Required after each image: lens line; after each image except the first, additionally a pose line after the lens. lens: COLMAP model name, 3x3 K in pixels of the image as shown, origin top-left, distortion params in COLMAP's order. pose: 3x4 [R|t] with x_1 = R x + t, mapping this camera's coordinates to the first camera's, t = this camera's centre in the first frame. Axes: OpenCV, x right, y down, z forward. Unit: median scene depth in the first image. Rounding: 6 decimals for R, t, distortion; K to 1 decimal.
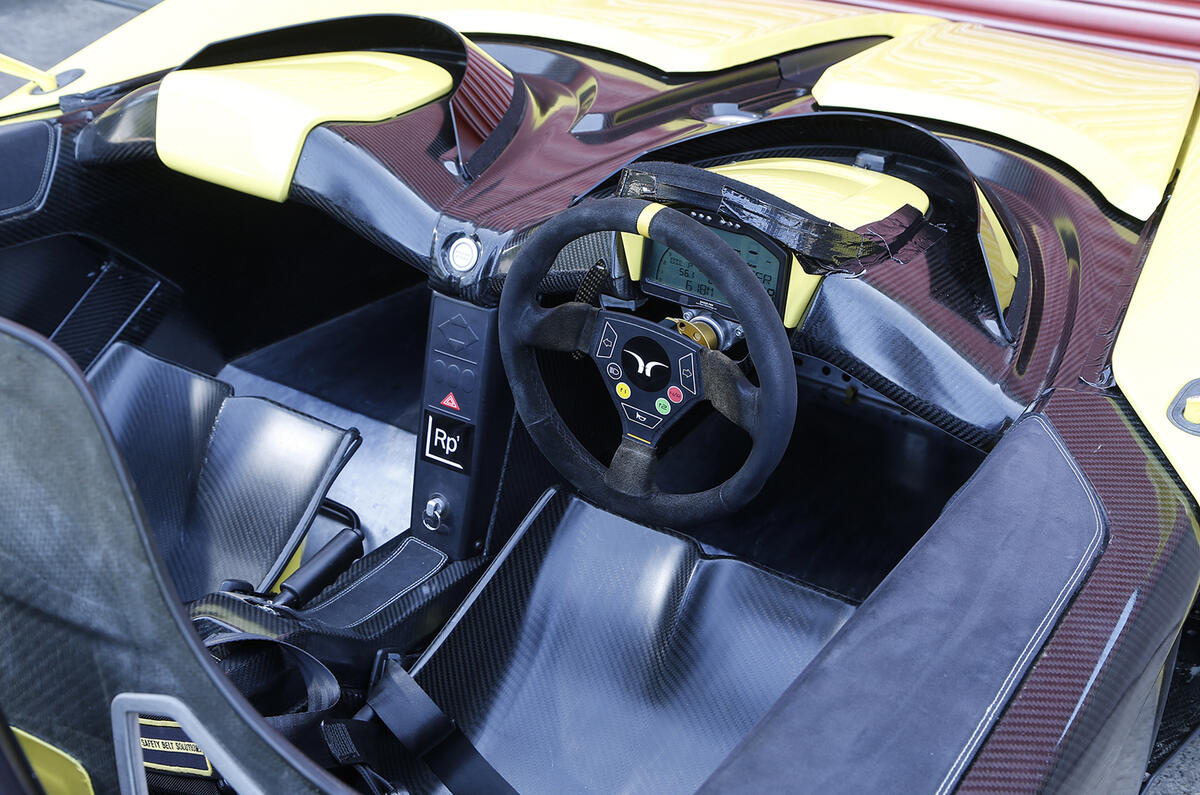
lens RADIAL K [[1652.0, 0, 600.0], [0, 1652.0, 397.5], [0, 0, 1]] dist [0.129121, 0.009114]
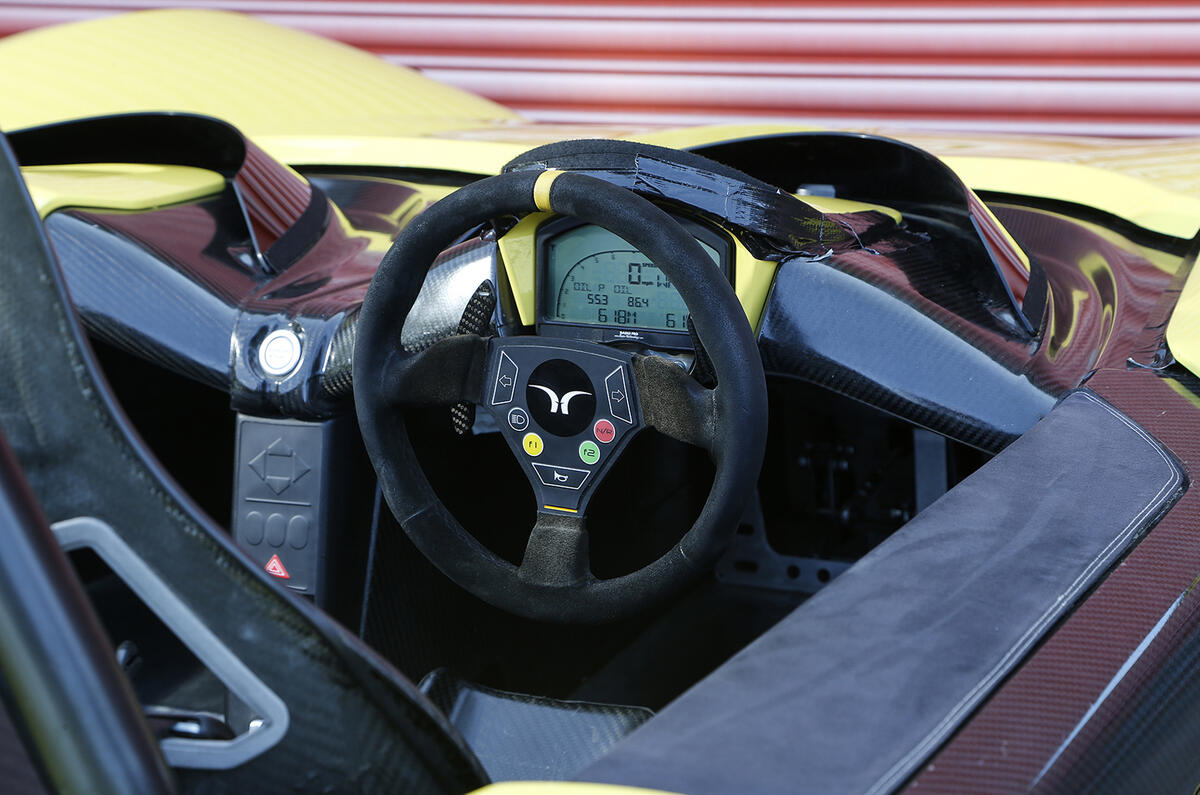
lens RADIAL K [[3009.9, 0, 600.0], [0, 3009.9, 397.5], [0, 0, 1]] dist [0.490546, -0.366326]
pose [[0.990329, -0.089580, 0.105940, -0.098341], [0.115219, 0.956405, -0.268356, 0.345379], [-0.077282, 0.277967, 0.957477, -0.303987]]
